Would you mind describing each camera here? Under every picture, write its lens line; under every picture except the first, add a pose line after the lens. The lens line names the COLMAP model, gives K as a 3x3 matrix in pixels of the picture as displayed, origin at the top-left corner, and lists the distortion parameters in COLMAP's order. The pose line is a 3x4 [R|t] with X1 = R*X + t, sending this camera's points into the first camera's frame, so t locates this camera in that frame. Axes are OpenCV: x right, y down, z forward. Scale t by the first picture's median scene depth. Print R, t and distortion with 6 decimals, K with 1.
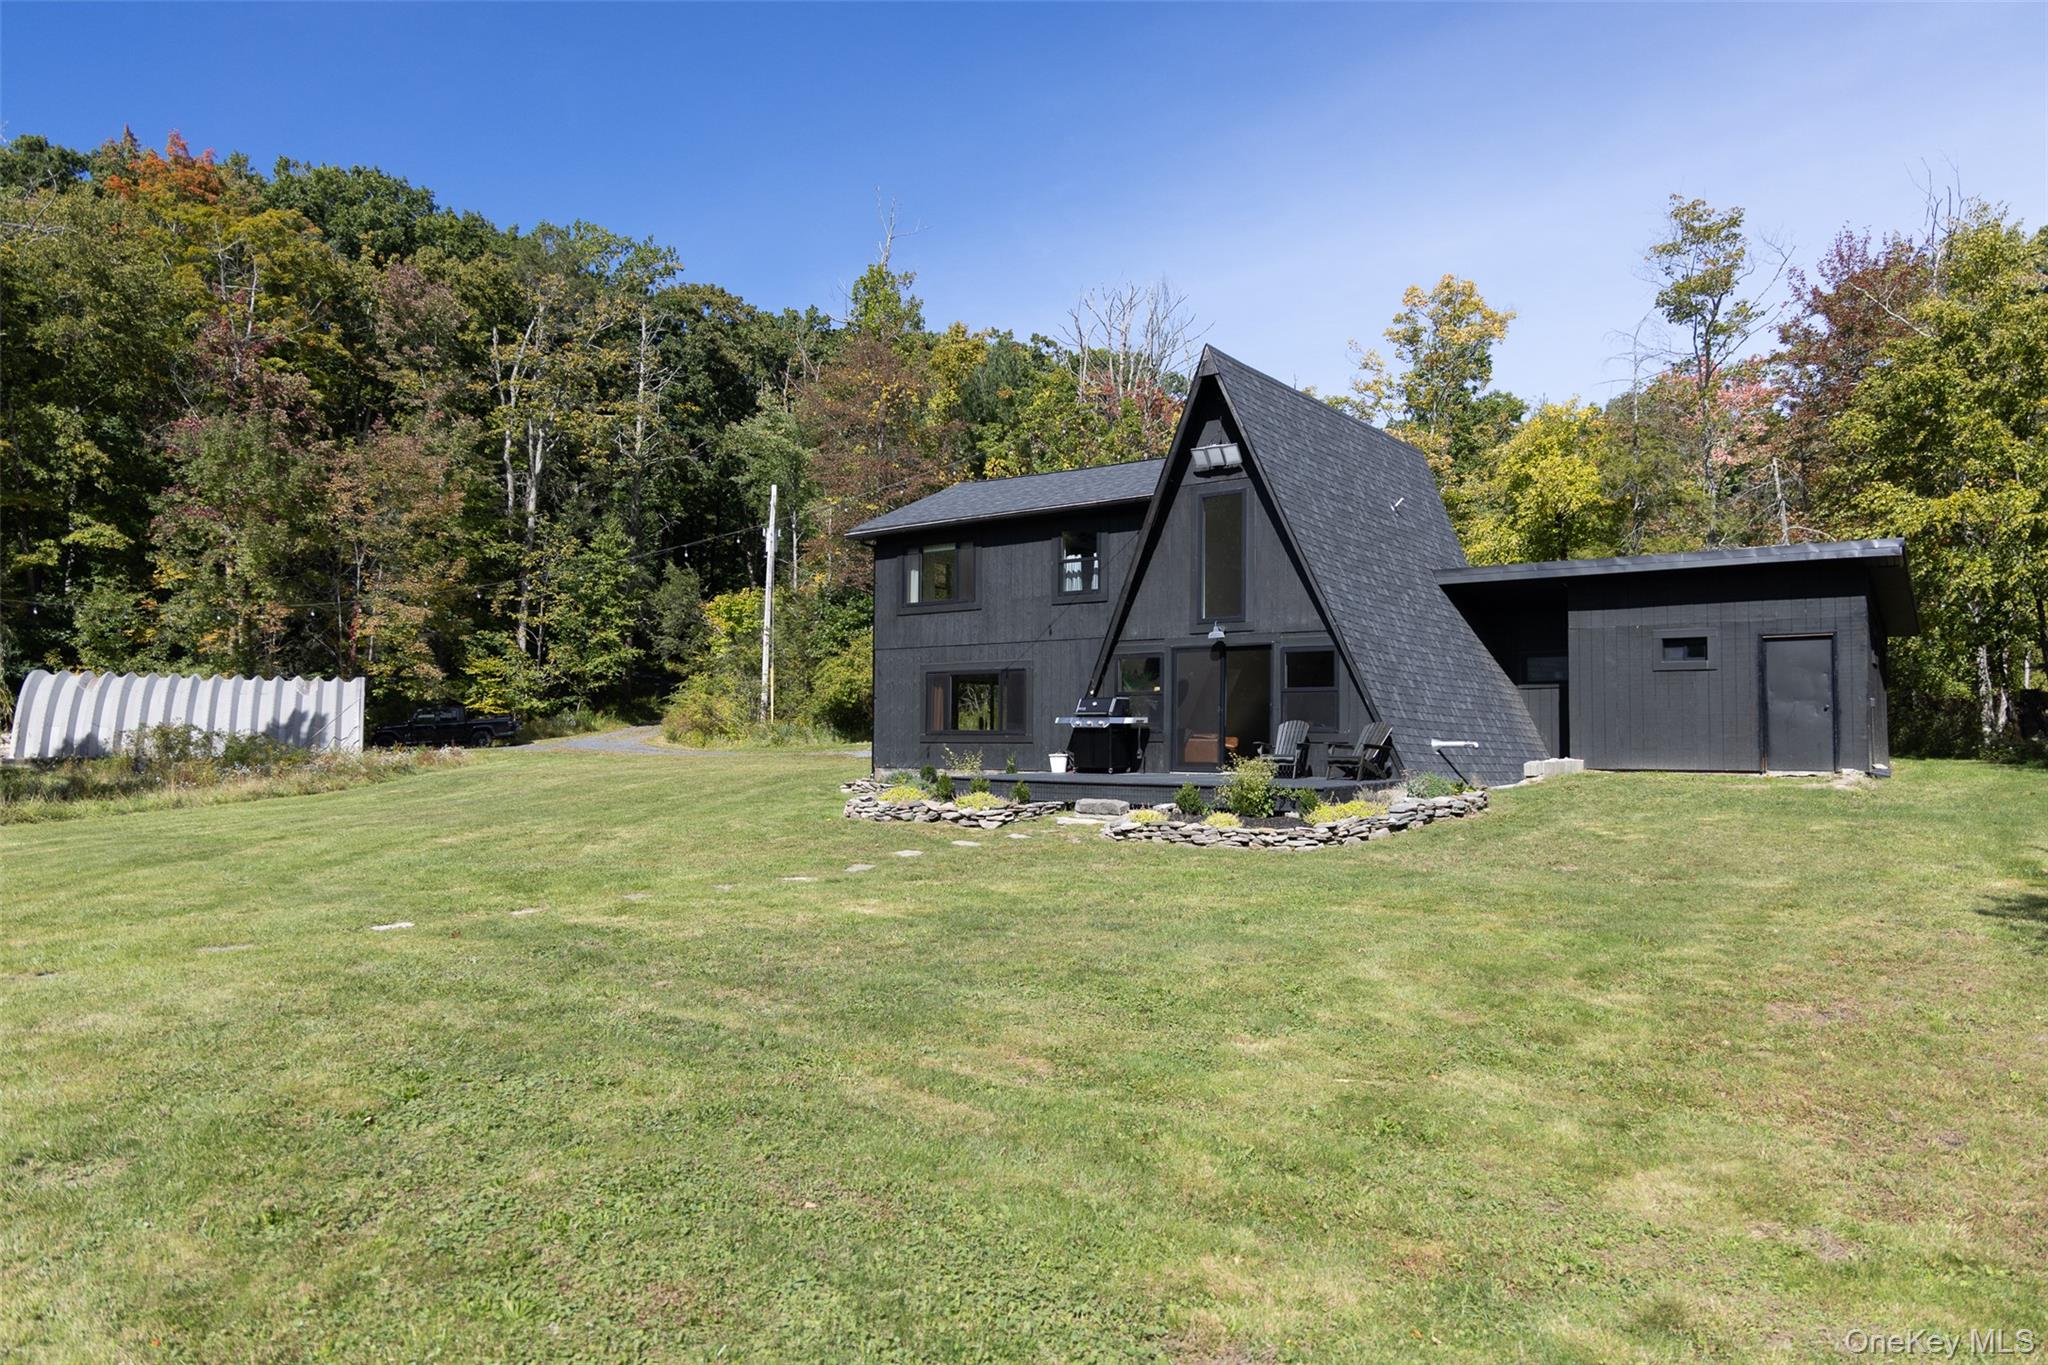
lens RADIAL K [[1377.7, 0, 1020.9], [0, 1377.7, 687.4], [0, 0, 1]] dist [0.005526, 0.006829]
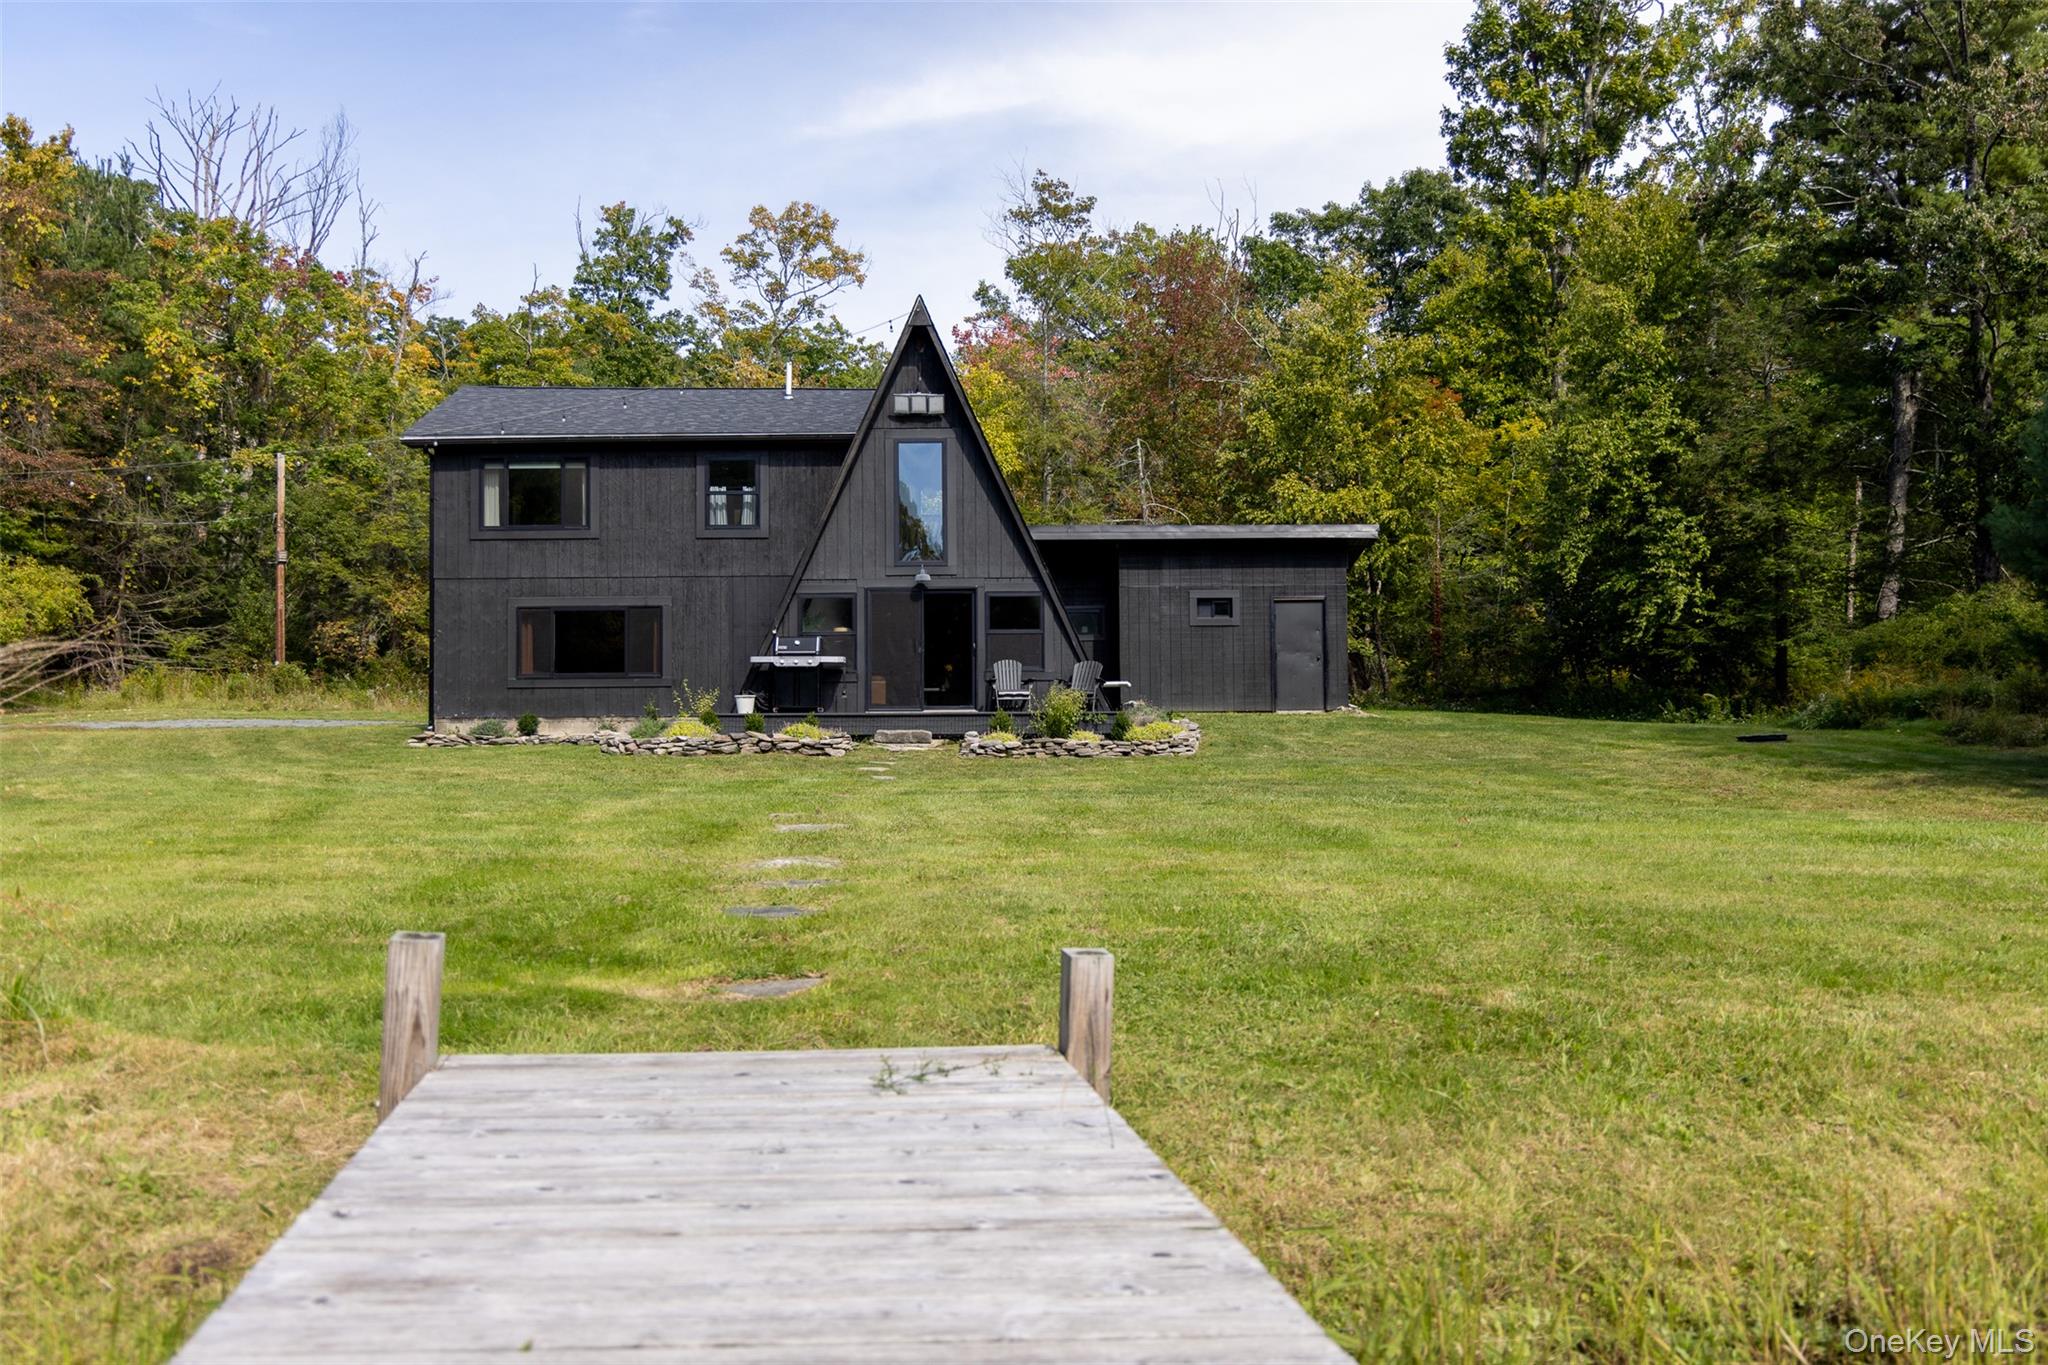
lens RADIAL K [[1838.7, 0, 1028.4], [0, 1838.7, 684.9], [0, 0, 1]] dist [0.010324, 0.001650]
pose [[0.792217, 0.007949, 0.610188, -0.360969], [-0.012555, 0.999916, 0.003275, 0.021010], [-0.610110, -0.010255, 0.792250, -0.080634]]
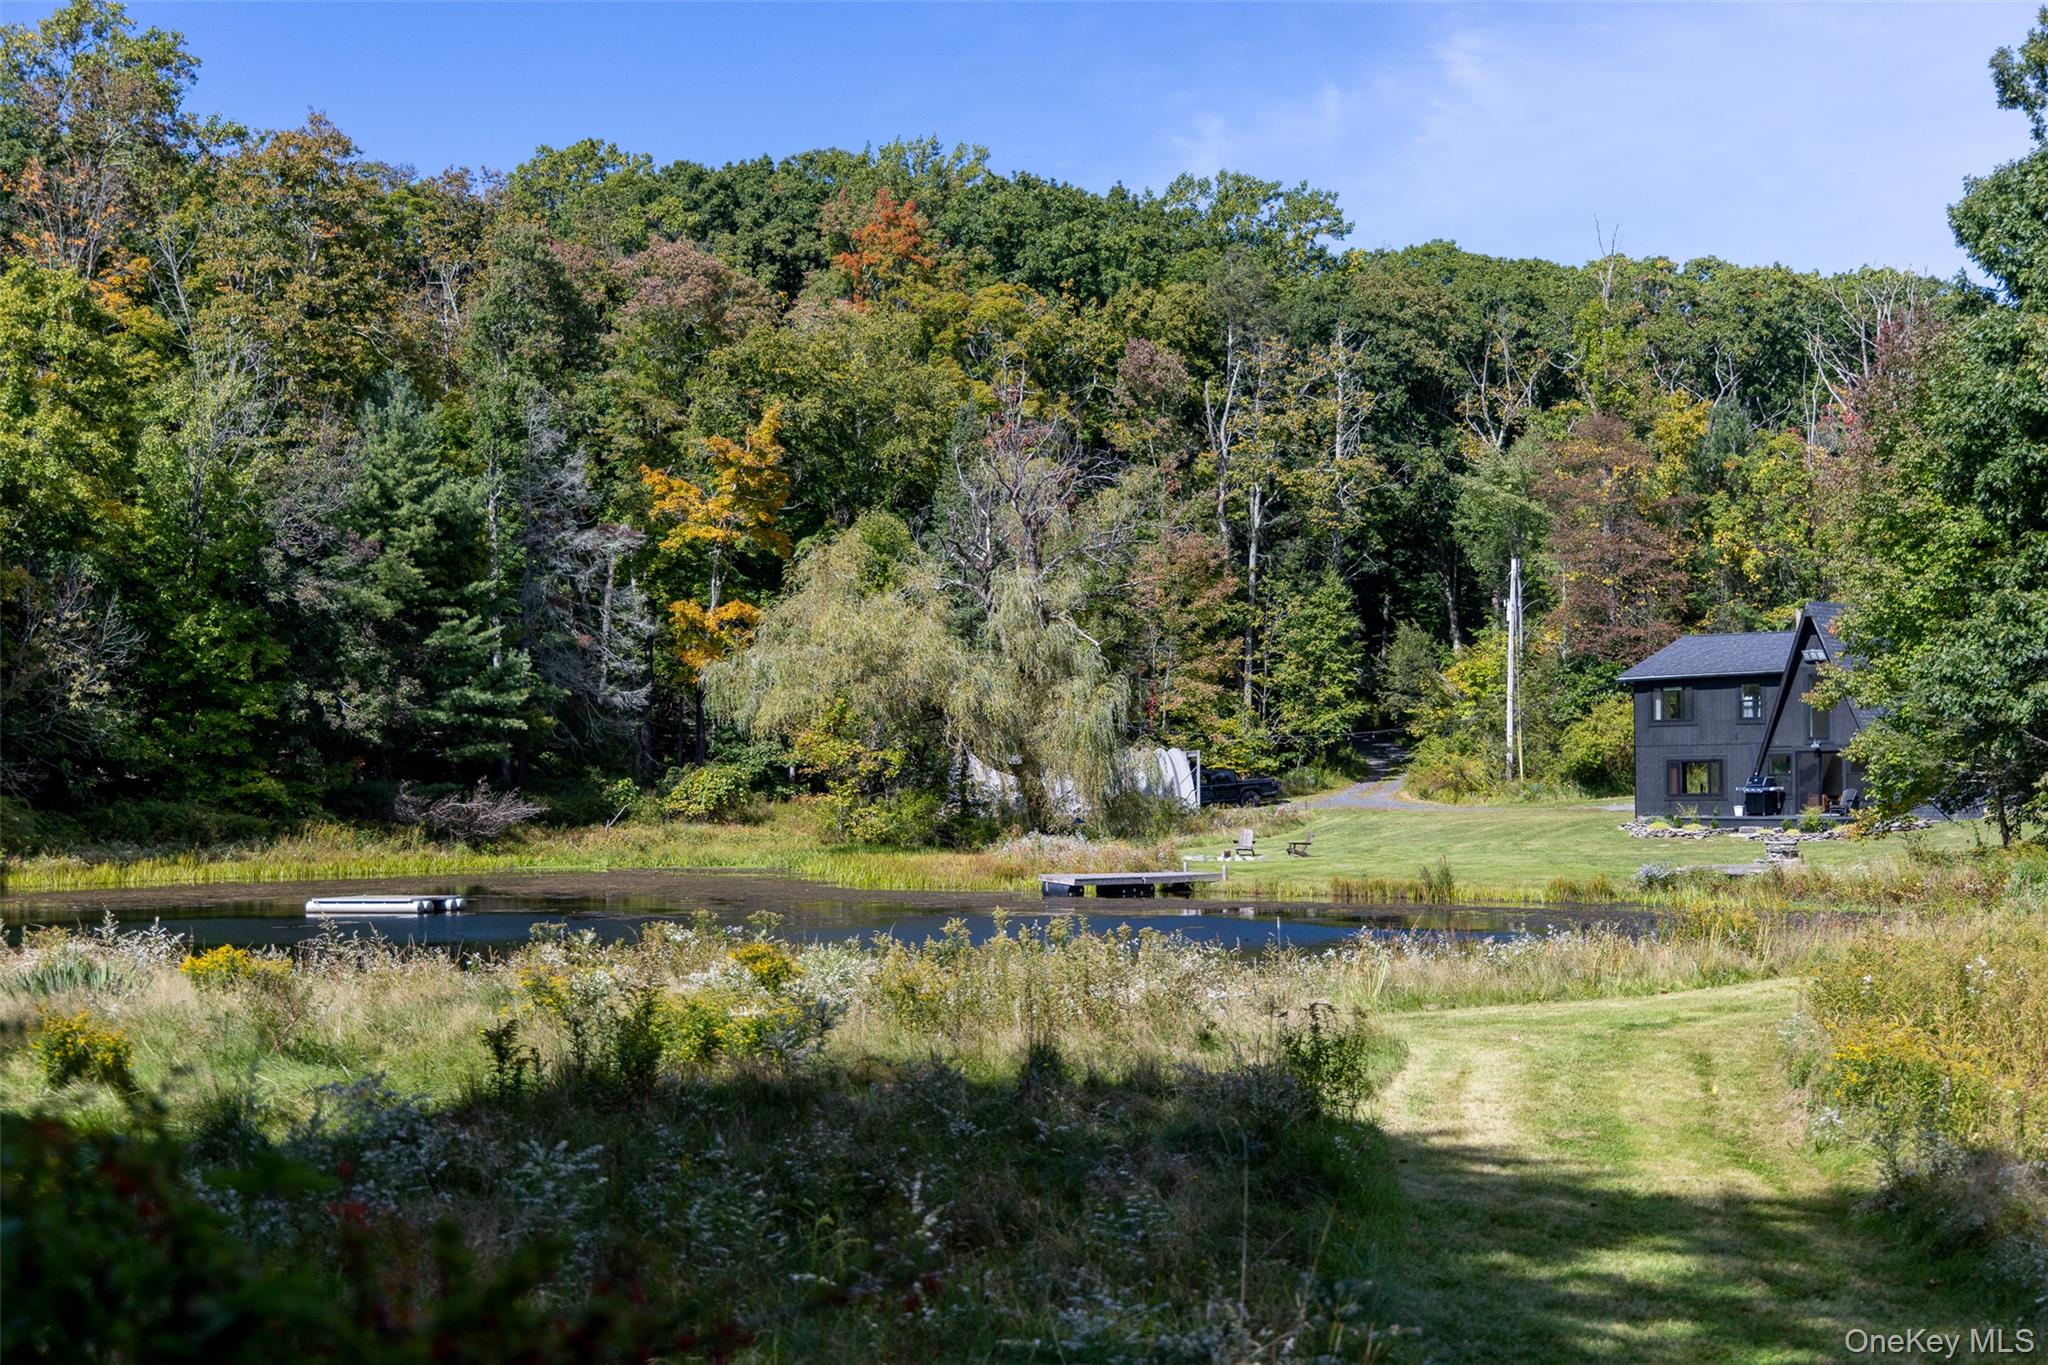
lens RADIAL K [[2969.7, 0, 1031.2], [0, 2969.7, 669.9], [0, 0, 1]] dist [0.002035, 0.000000]
pose [[0.962563, -0.022103, -0.270155, 0.121218], [0.022043, 0.999752, -0.003256, -0.090339], [0.270159, -0.002821, 0.962811, -1.963161]]
